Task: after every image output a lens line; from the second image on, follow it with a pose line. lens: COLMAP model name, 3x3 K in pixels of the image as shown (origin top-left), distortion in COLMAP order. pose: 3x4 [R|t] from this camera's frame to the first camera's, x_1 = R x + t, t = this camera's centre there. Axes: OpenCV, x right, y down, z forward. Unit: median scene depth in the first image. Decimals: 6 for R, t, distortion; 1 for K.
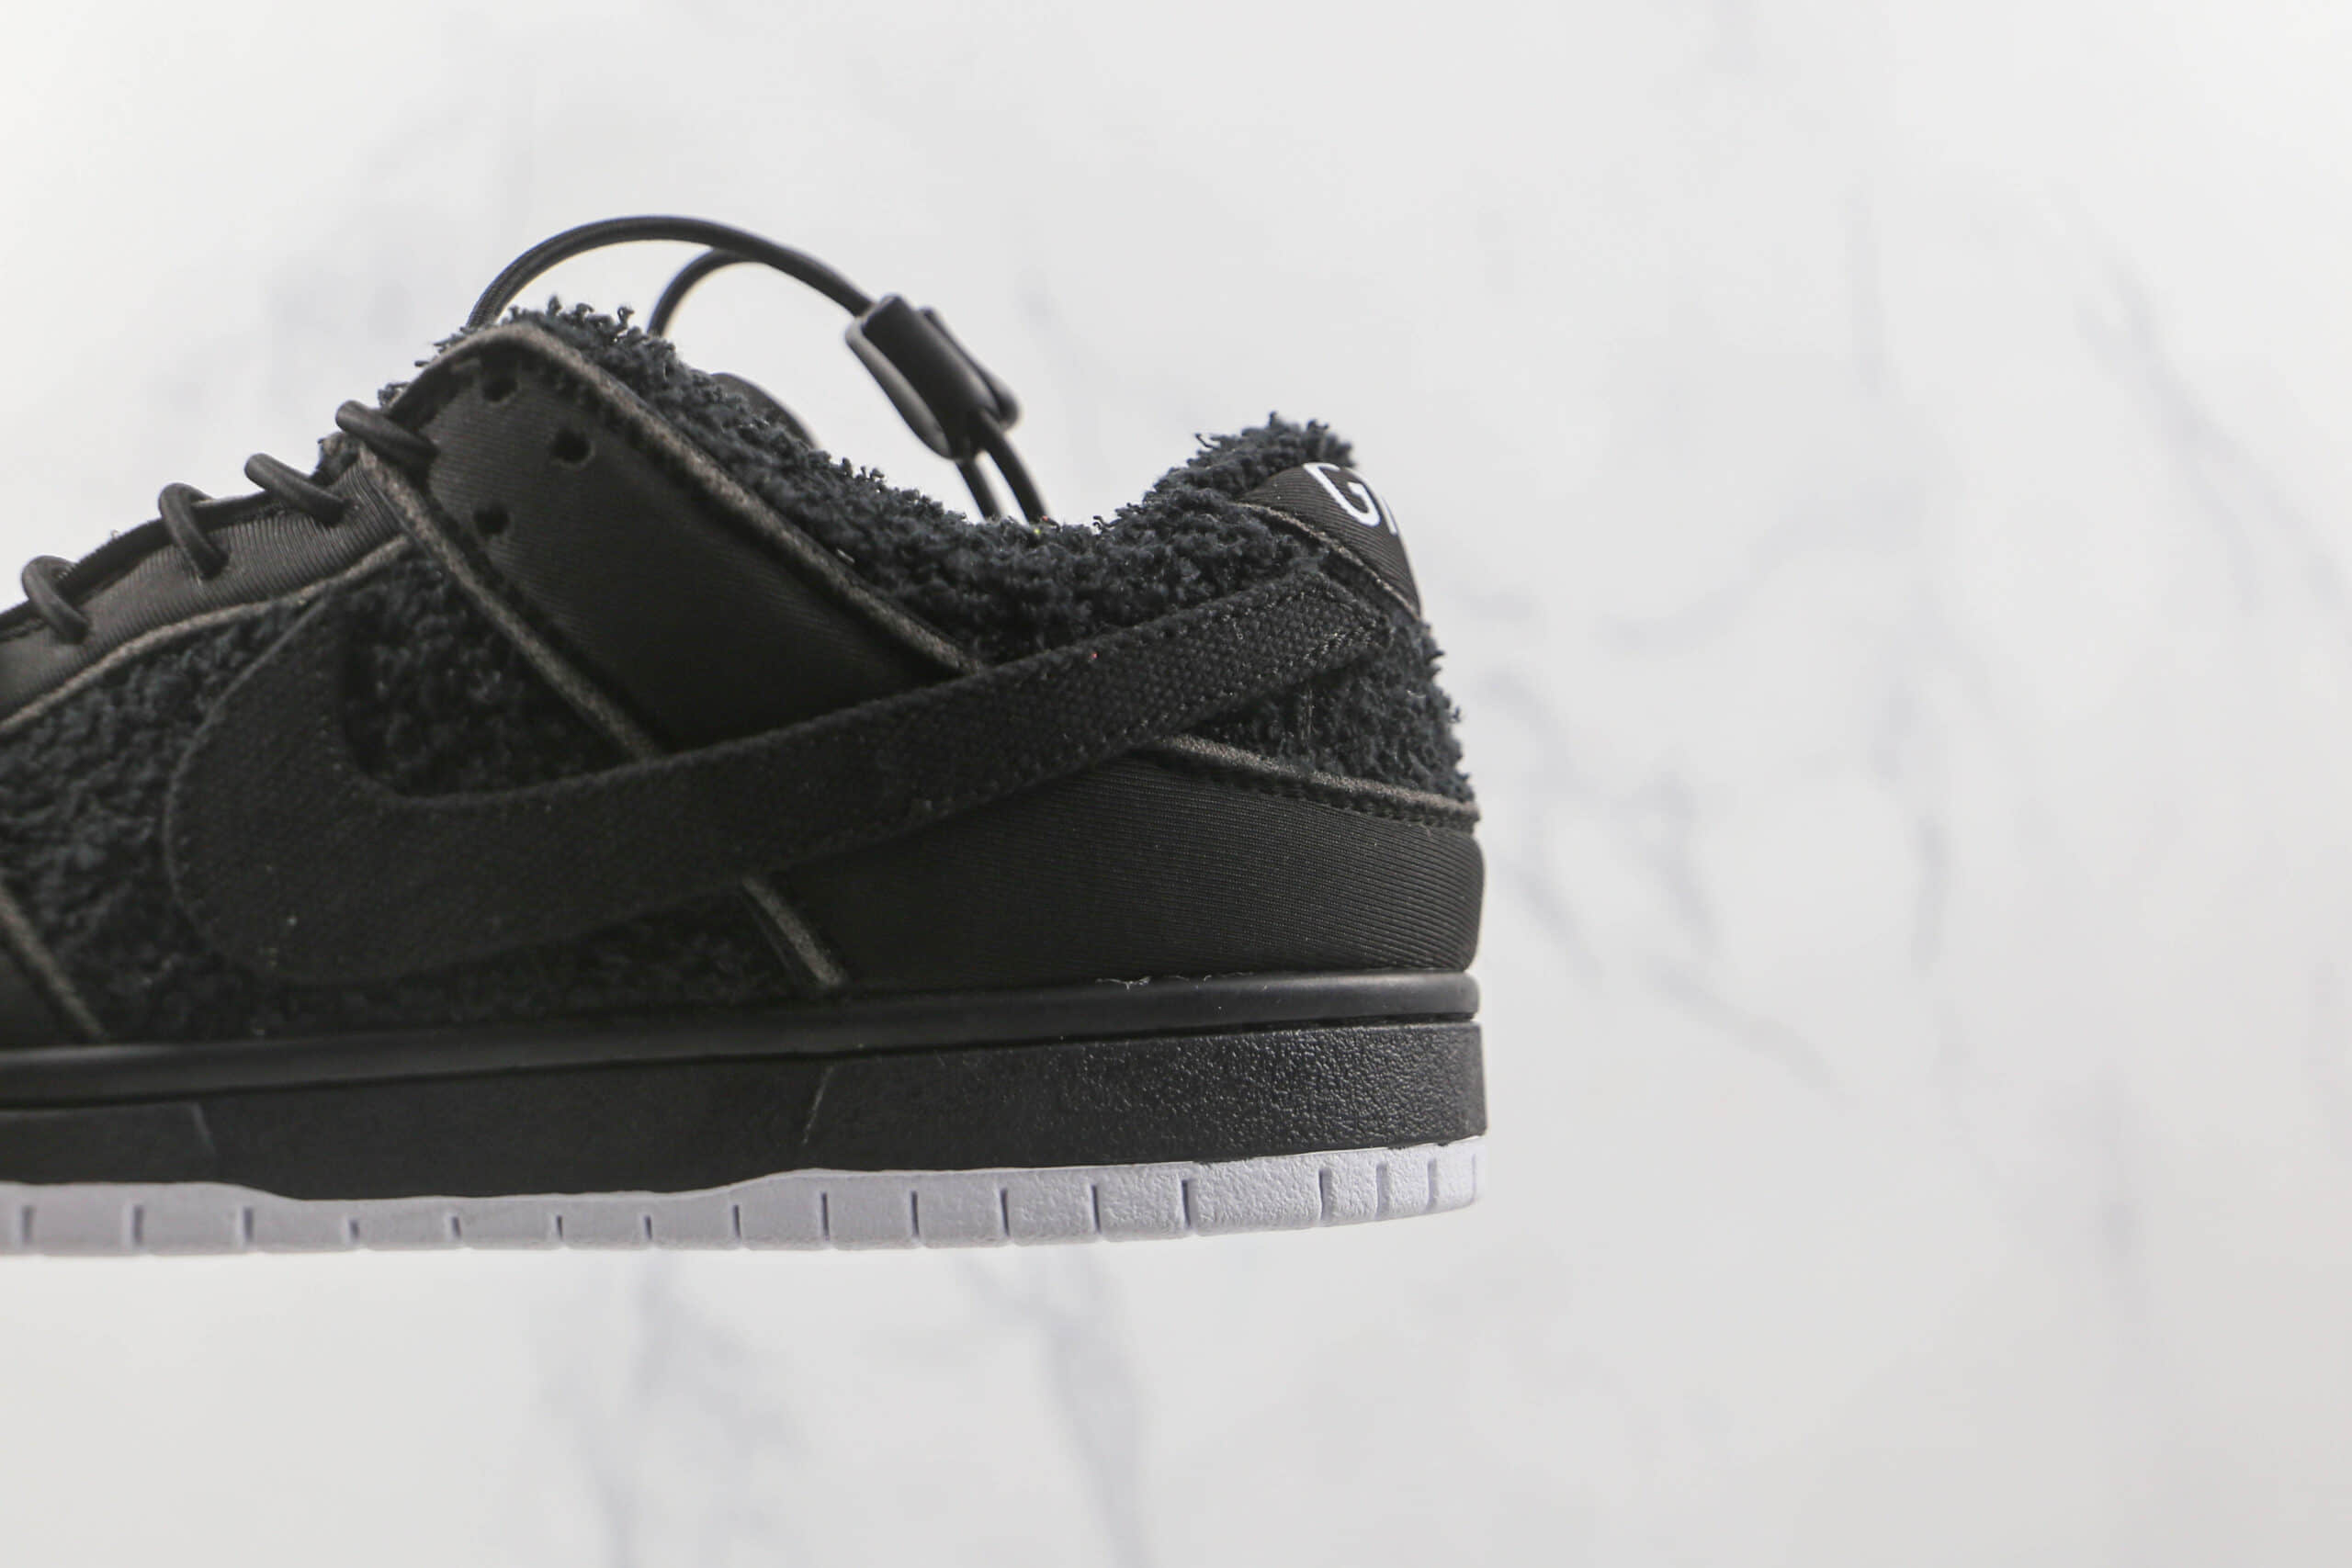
lens RADIAL K [[2524.1, 0, 1176.0], [0, 2524.1, 784.0], [0, 0, 1]] dist [-0.019237, -0.008700]
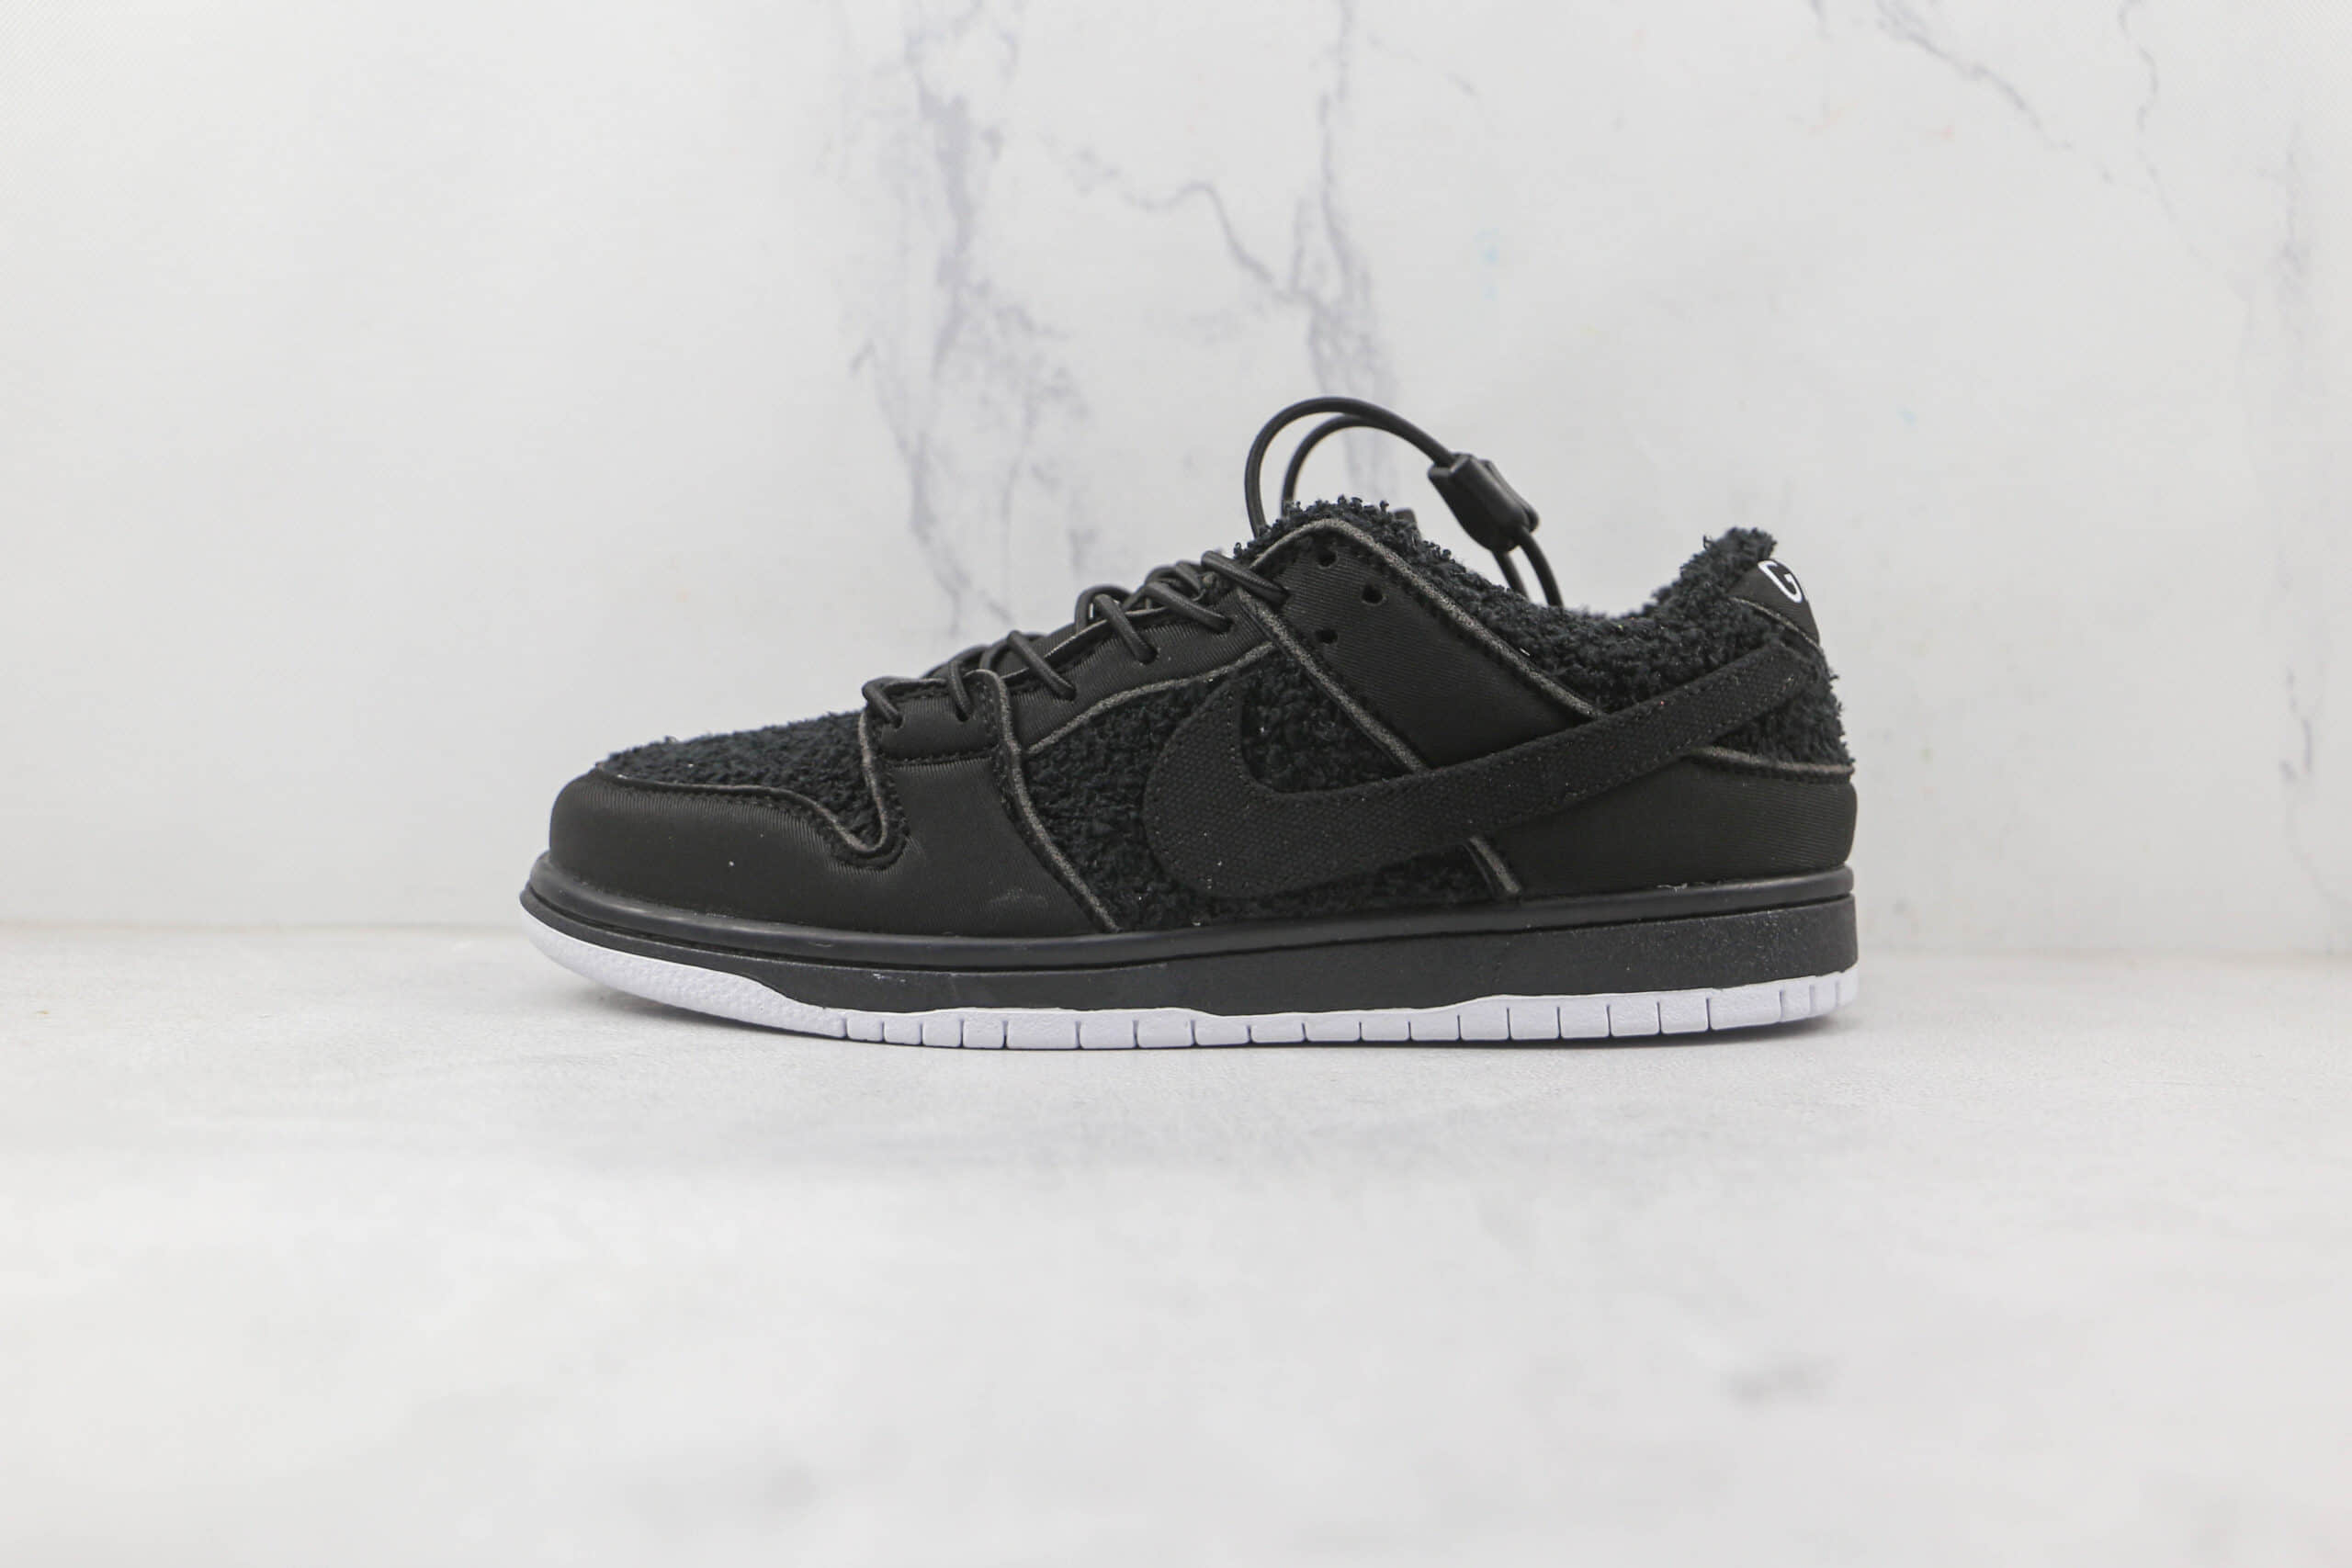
lens RADIAL K [[2514.6, 0, 1176.0], [0, 2514.6, 784.0], [0, 0, 1]] dist [0.008252, 0.007474]
pose [[0.999729, -0.008651, -0.021611, -0.334861], [0.011232, 0.992429, 0.122307, -0.214824], [0.020389, -0.122517, 0.992257, -0.746459]]
